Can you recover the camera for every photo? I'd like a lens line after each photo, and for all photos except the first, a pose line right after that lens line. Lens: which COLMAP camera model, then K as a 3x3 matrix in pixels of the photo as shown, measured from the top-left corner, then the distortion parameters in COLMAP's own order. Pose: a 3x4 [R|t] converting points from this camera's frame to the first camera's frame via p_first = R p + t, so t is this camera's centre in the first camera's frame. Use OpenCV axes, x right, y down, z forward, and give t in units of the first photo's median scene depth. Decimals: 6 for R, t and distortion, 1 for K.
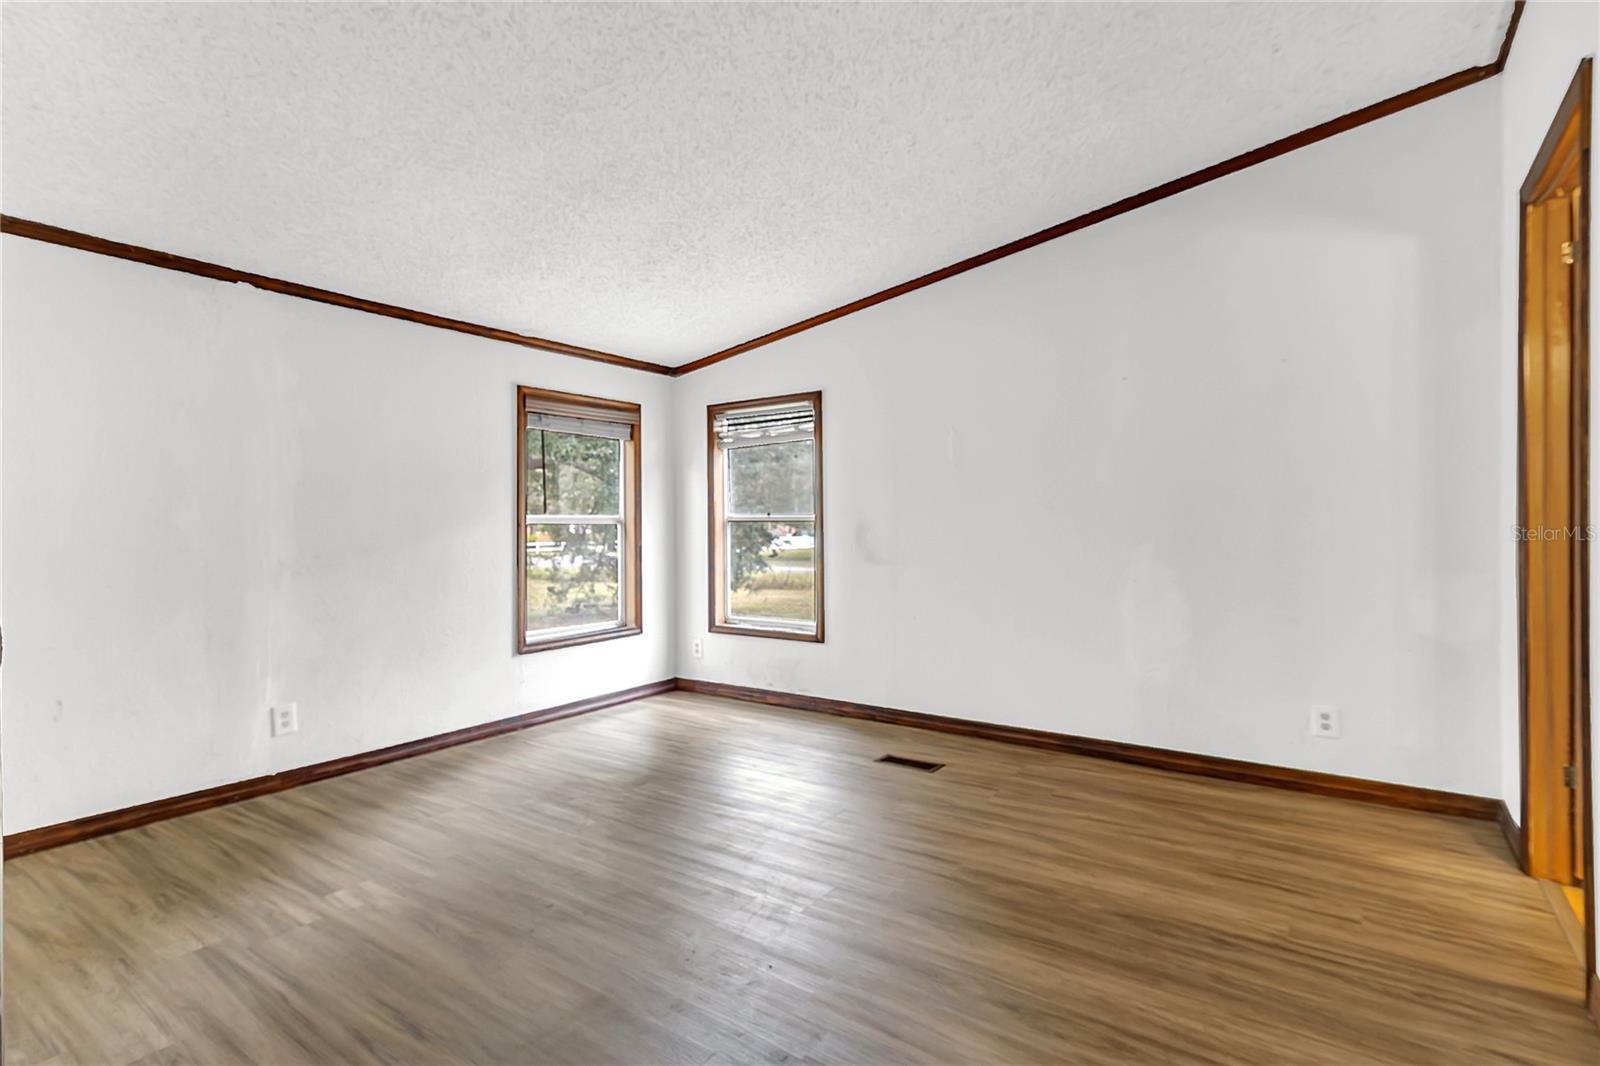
lens RADIAL K [[763.1, 0, 803.0], [0, 763.1, 531.5], [0, 0, 1]] dist [0.001379, 0.000674]
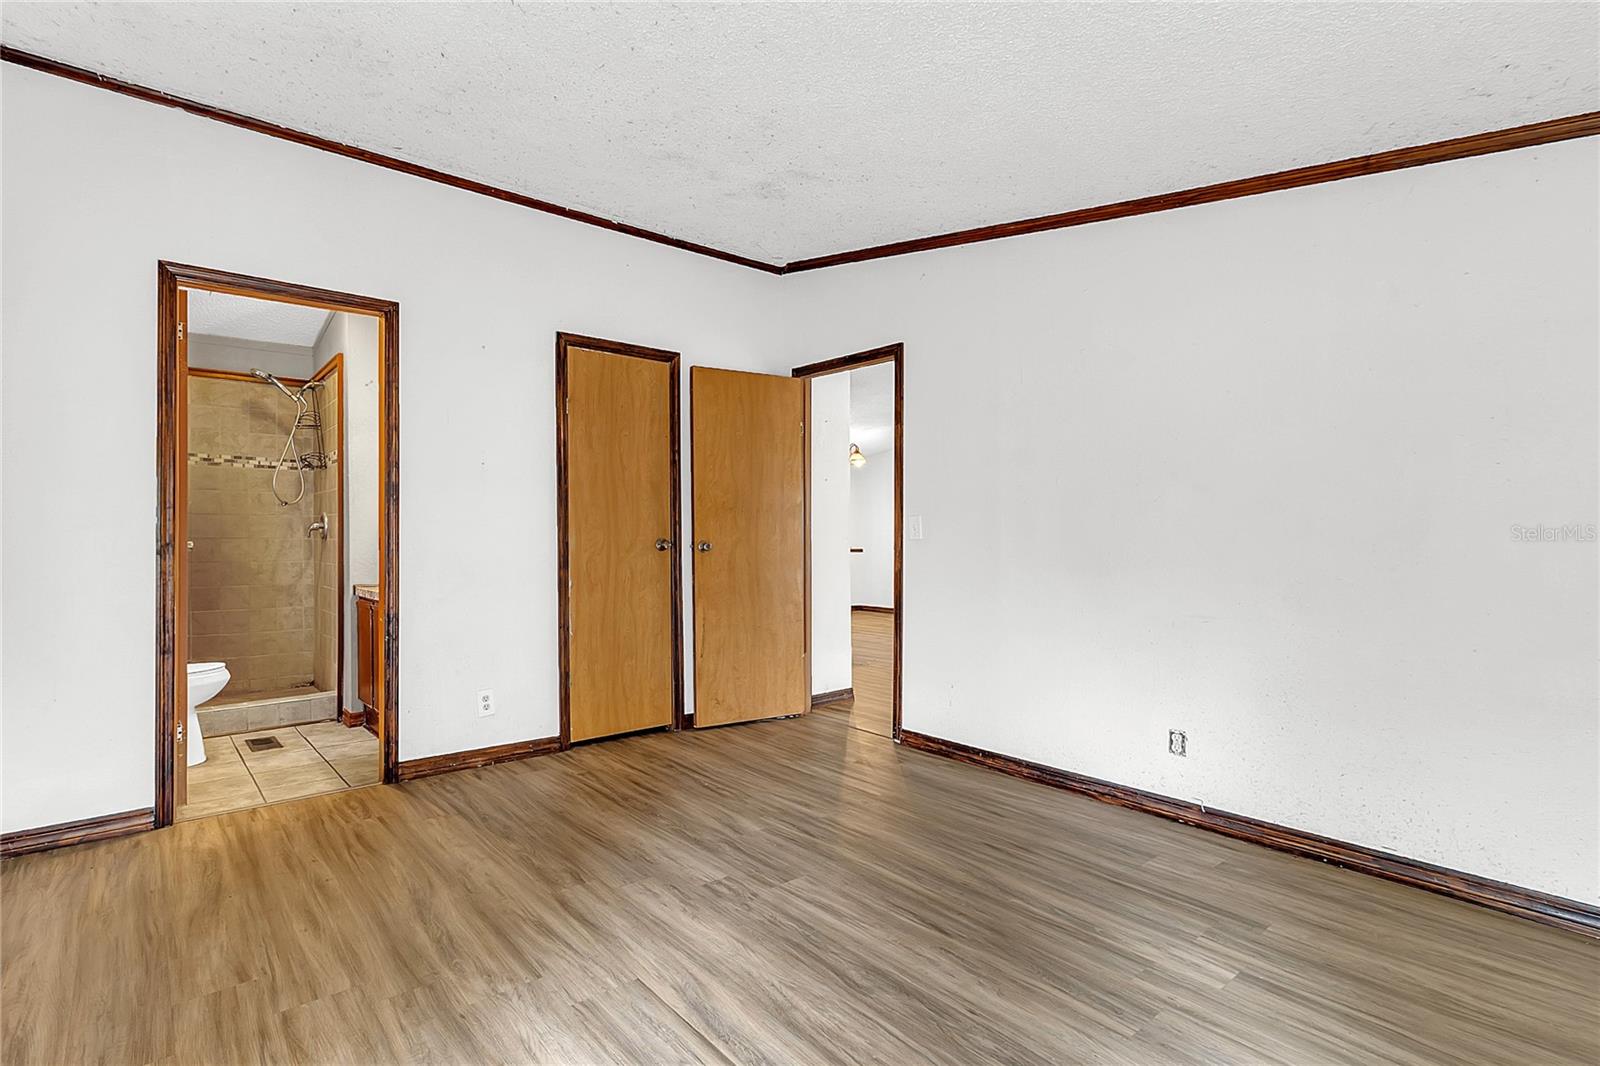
lens RADIAL K [[763.1, 0, 798.6], [0, 763.1, 530.8], [0, 0, 1]] dist [0.001379, 0.000674]
pose [[-0.976255, 0.007440, 0.216497, -0.336914], [0.007577, 0.999971, -0.000199, -0.027637], [-0.216493, 0.001446, -0.976283, 1.998743]]
